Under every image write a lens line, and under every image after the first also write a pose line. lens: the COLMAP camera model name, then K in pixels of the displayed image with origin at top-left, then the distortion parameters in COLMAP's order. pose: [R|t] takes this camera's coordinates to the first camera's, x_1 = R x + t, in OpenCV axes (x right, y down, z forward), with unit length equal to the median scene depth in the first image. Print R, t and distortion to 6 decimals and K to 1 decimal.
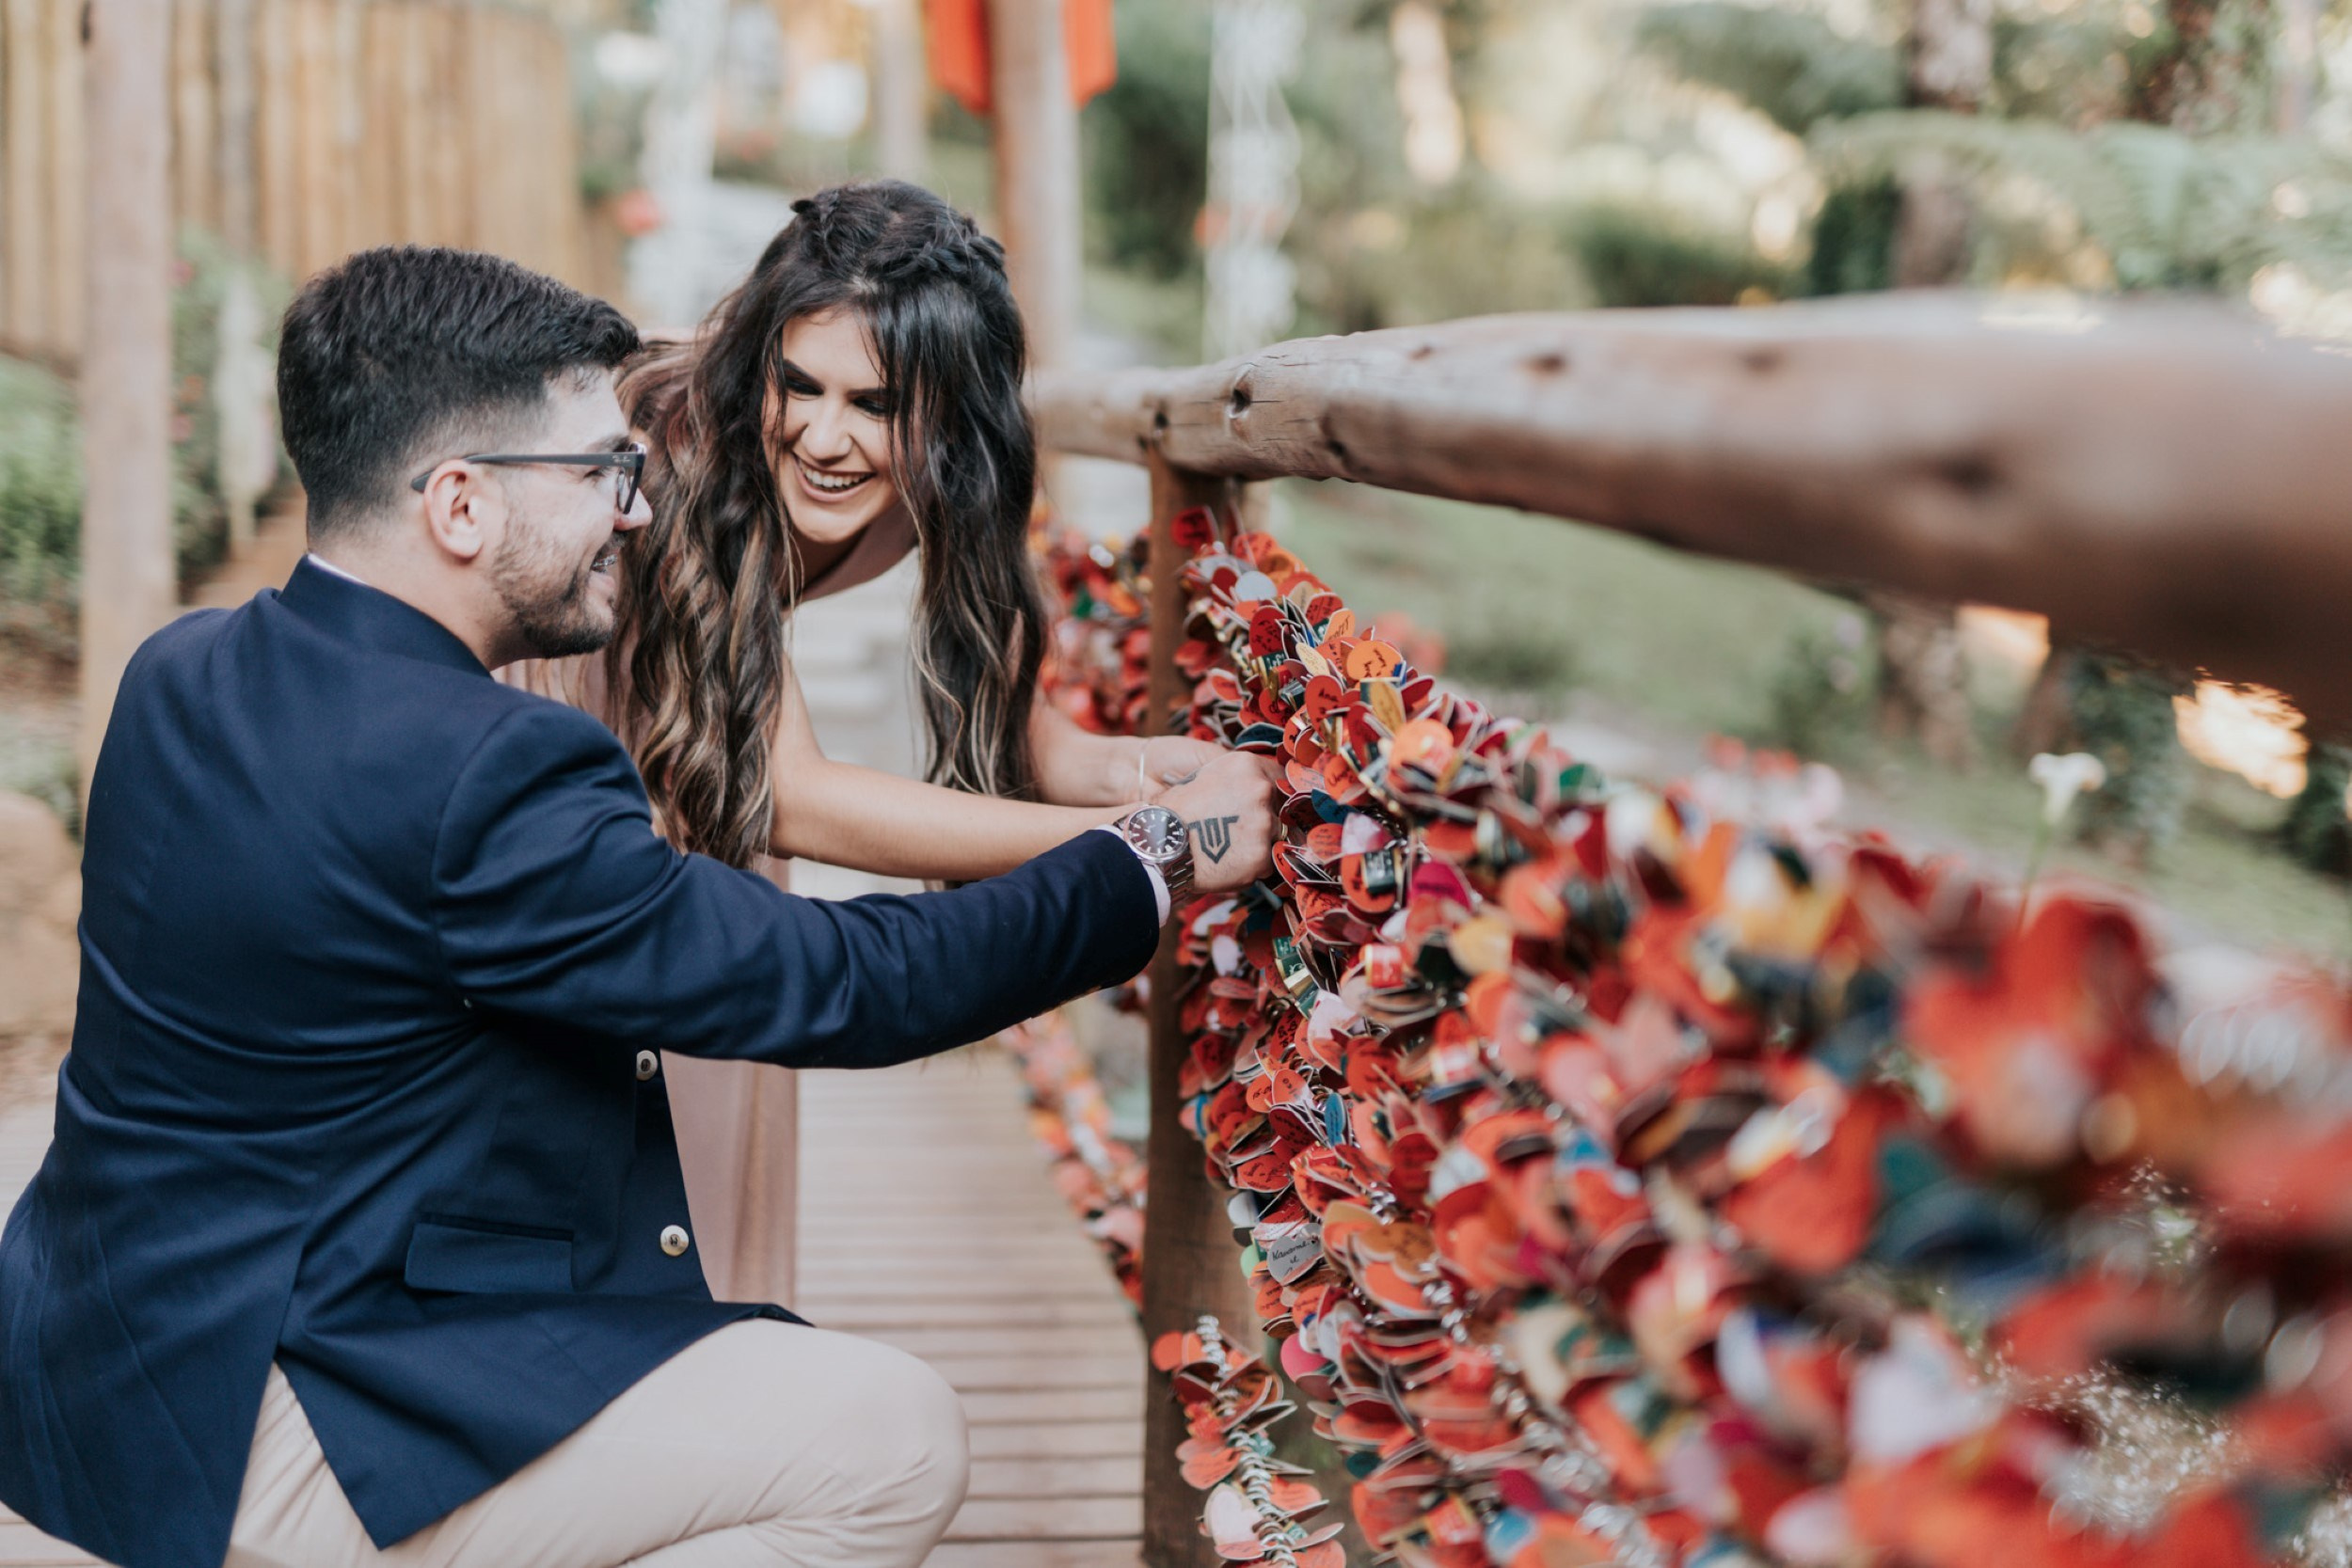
lens RADIAL K [[3653.5, 0, 1174.2], [0, 3653.5, 671.1], [0, 0, 1]] dist [0.020024, 0.037350]
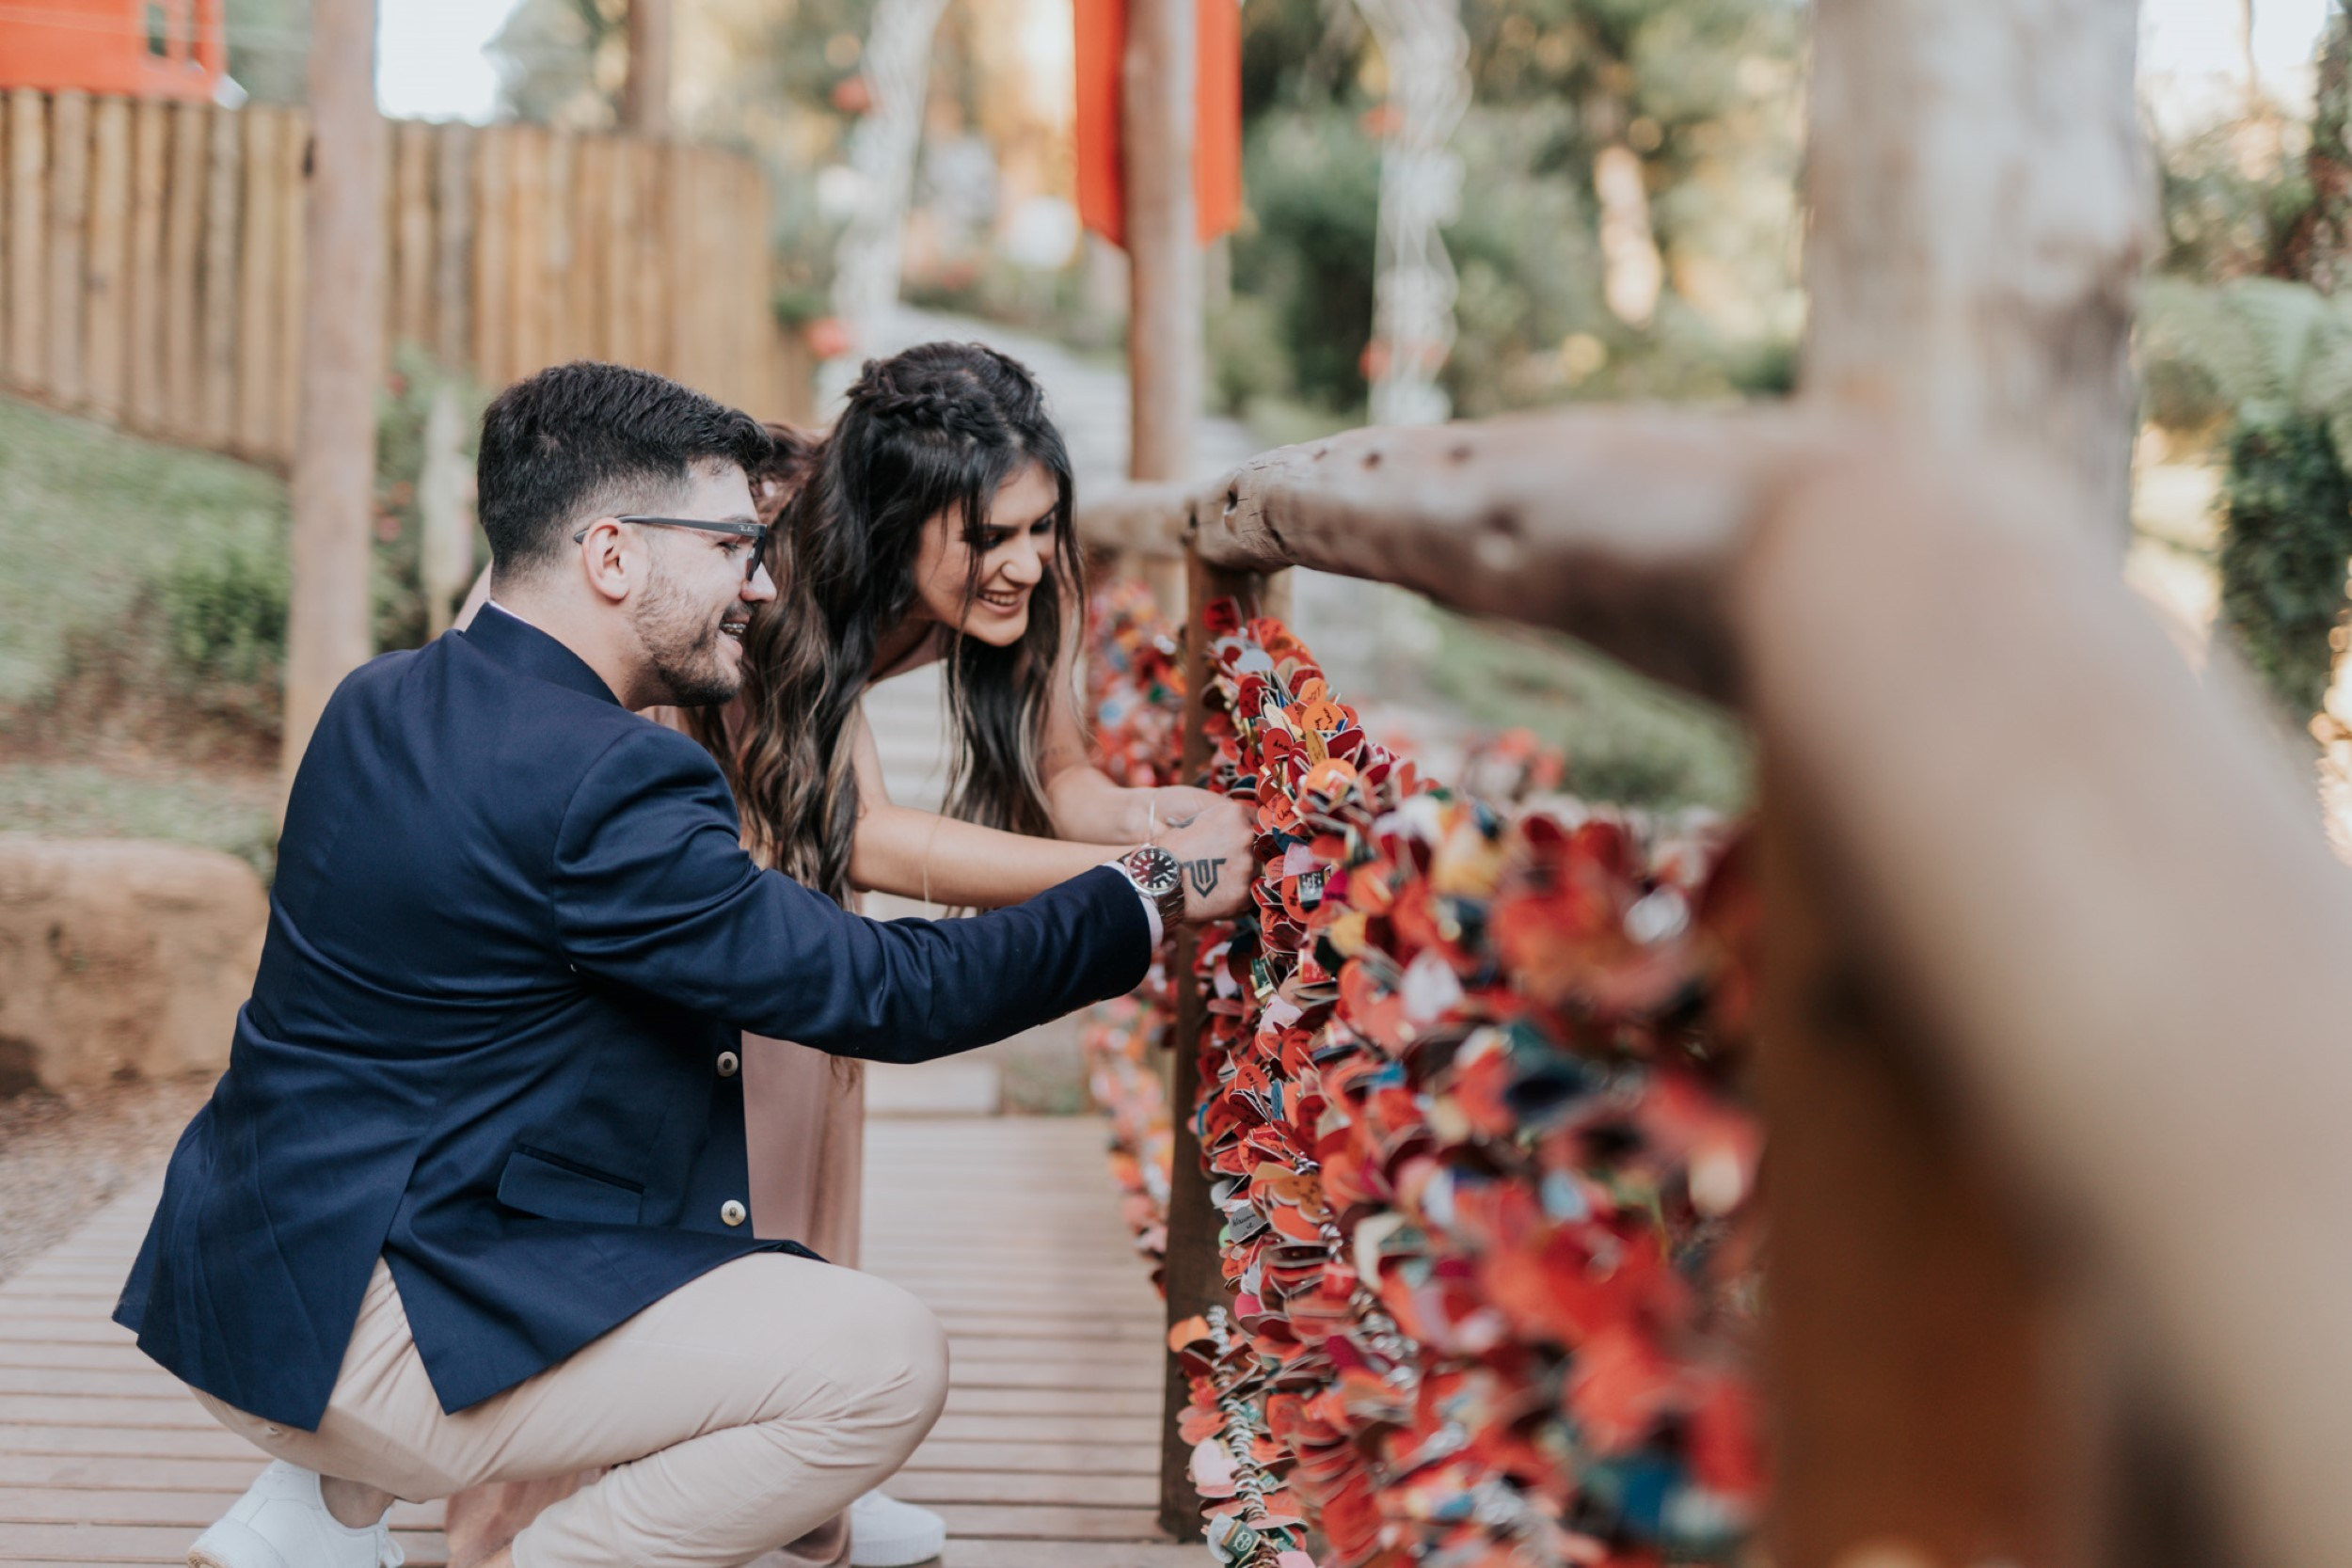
lens RADIAL K [[3653.5, 0, 1174.2], [0, 3653.5, 671.1], [0, 0, 1]] dist [0.020024, 0.037350]
pose [[0.997993, 0.022978, -0.059016, 0.060844], [-0.025117, 0.999045, -0.035755, 0.020614], [0.058139, 0.037165, 0.997616, -0.150685]]
